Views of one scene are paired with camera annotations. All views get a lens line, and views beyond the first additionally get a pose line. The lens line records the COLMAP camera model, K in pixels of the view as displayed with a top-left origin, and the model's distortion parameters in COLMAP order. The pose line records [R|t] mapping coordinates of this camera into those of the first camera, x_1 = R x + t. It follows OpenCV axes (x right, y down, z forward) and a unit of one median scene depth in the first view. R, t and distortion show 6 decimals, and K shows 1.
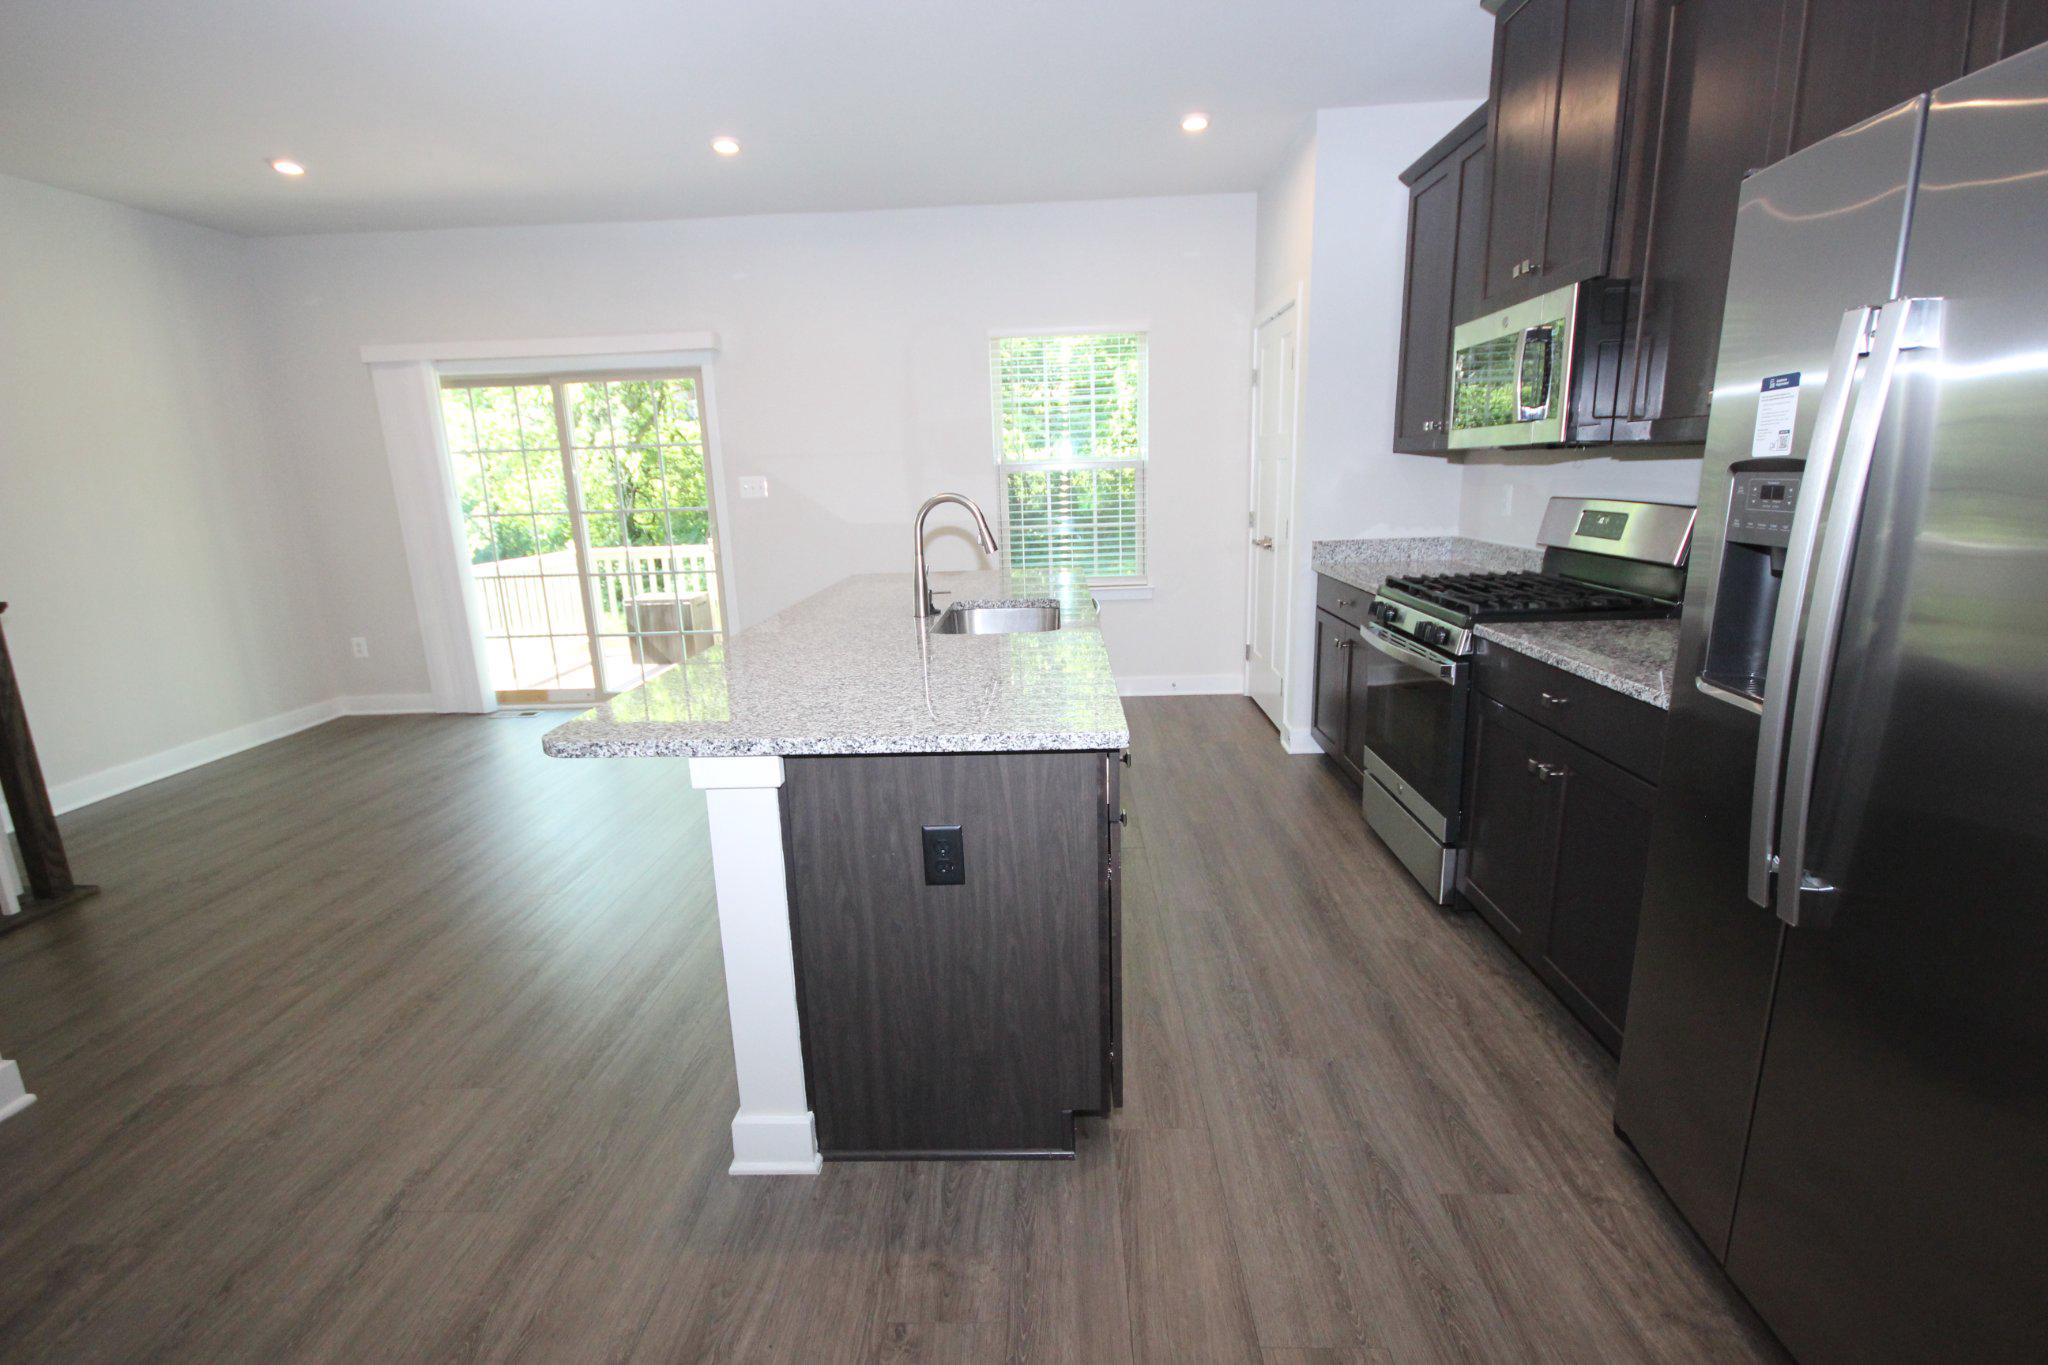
lens RADIAL K [[946.5, 0, 1025.0], [0, 946.5, 695.7], [0, 0, 1]] dist [-0.002509, 0.001267]
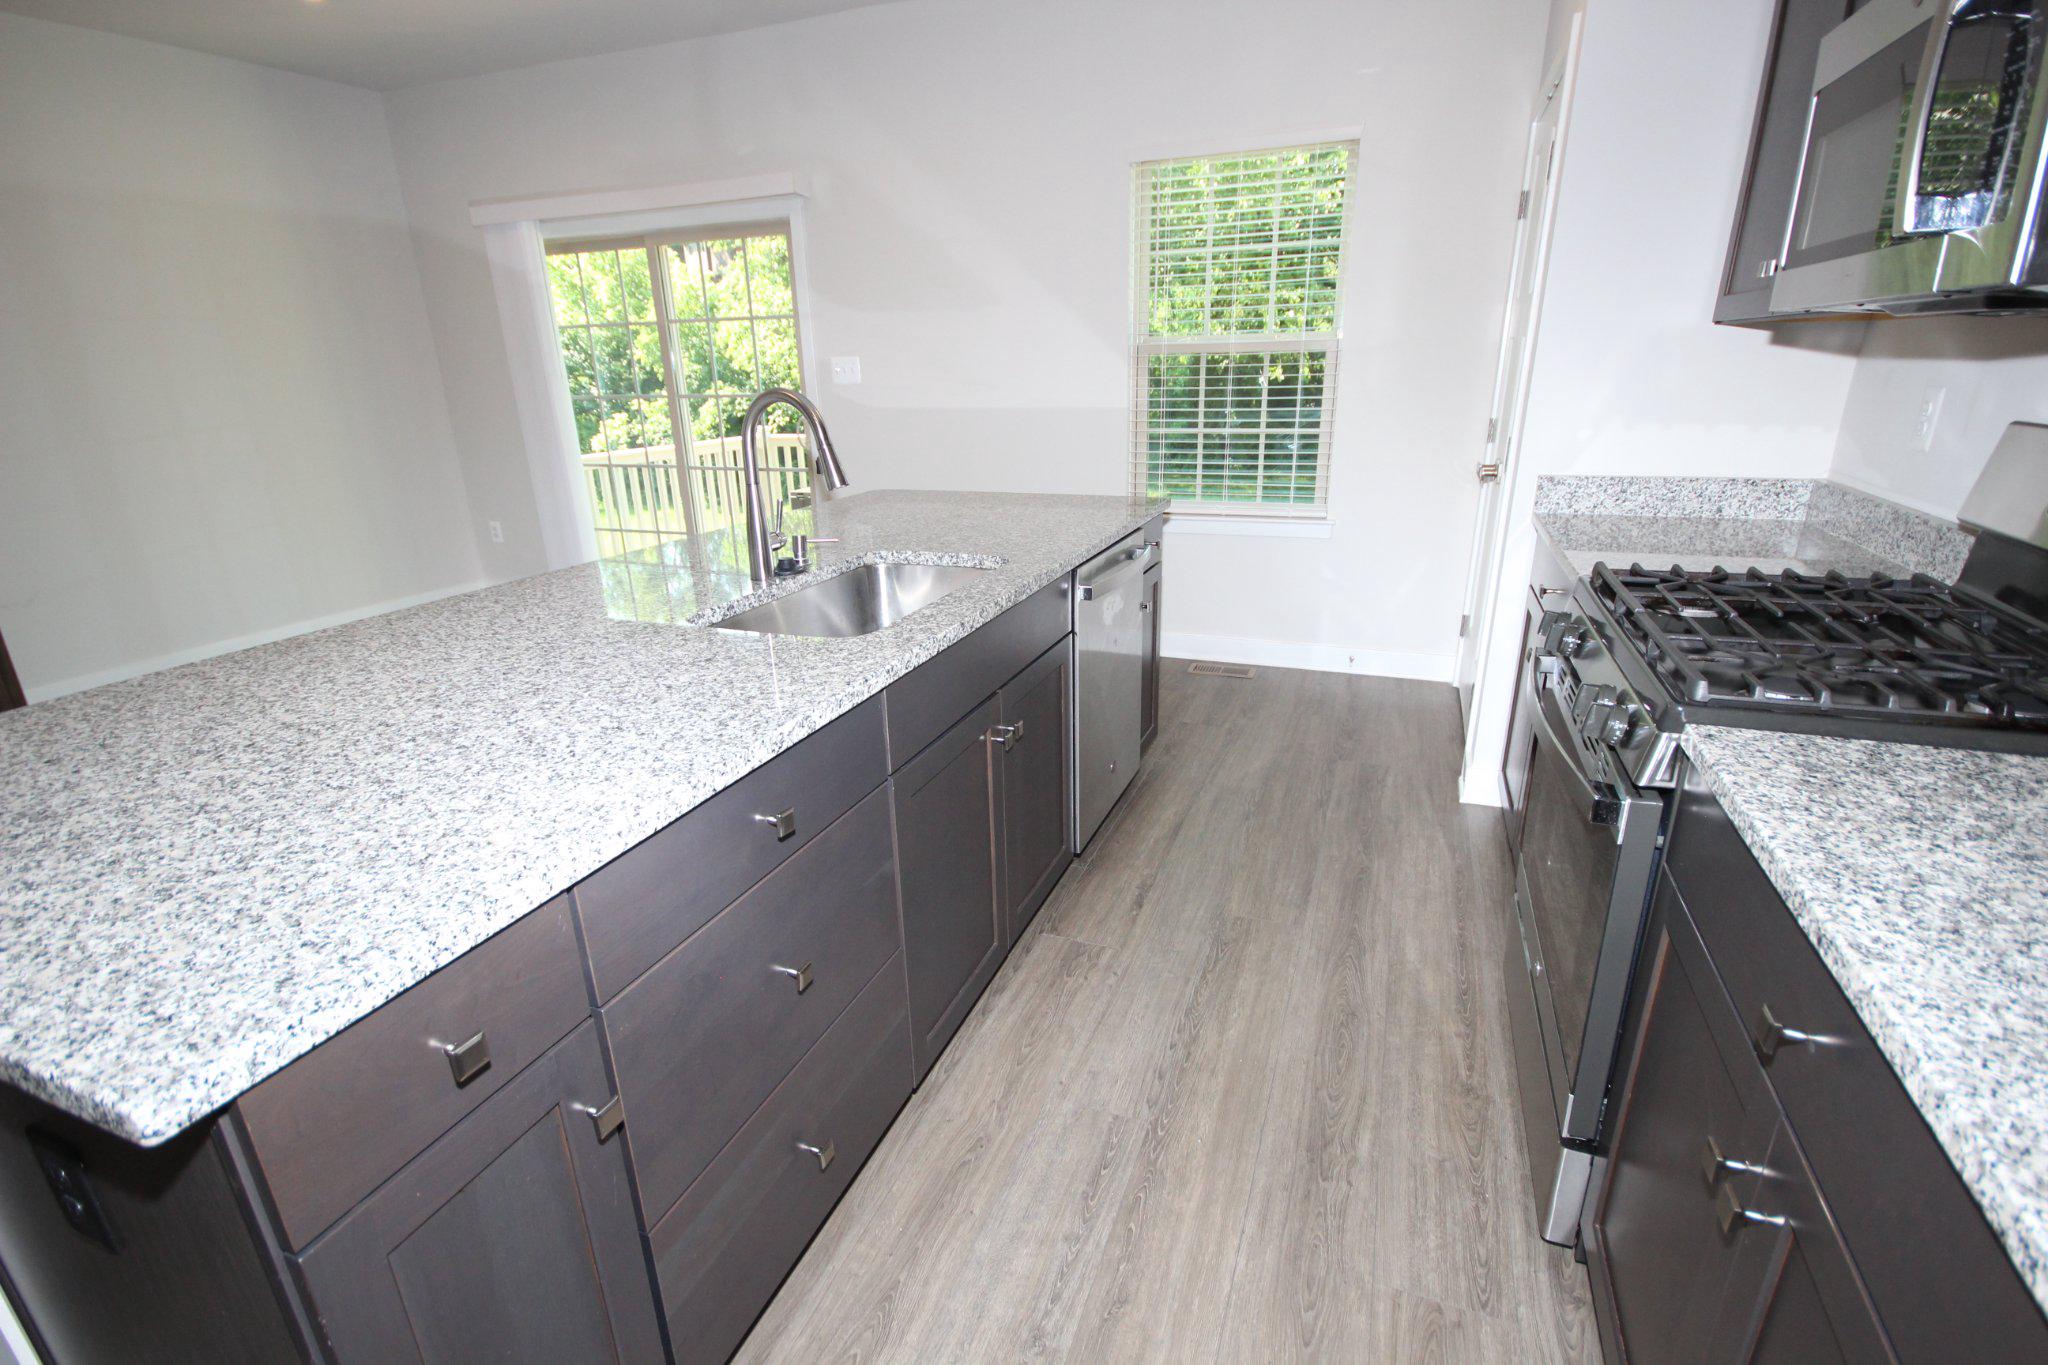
lens RADIAL K [[955.4, 0, 1026.5], [0, 955.4, 696.2], [0, 0, 1]] dist [-0.000315, -0.000297]
pose [[0.943920, 0.119067, -0.307959, 0.331695], [-0.083731, 0.988546, 0.125562, -0.121217], [0.319382, -0.092735, 0.943078, 0.503569]]
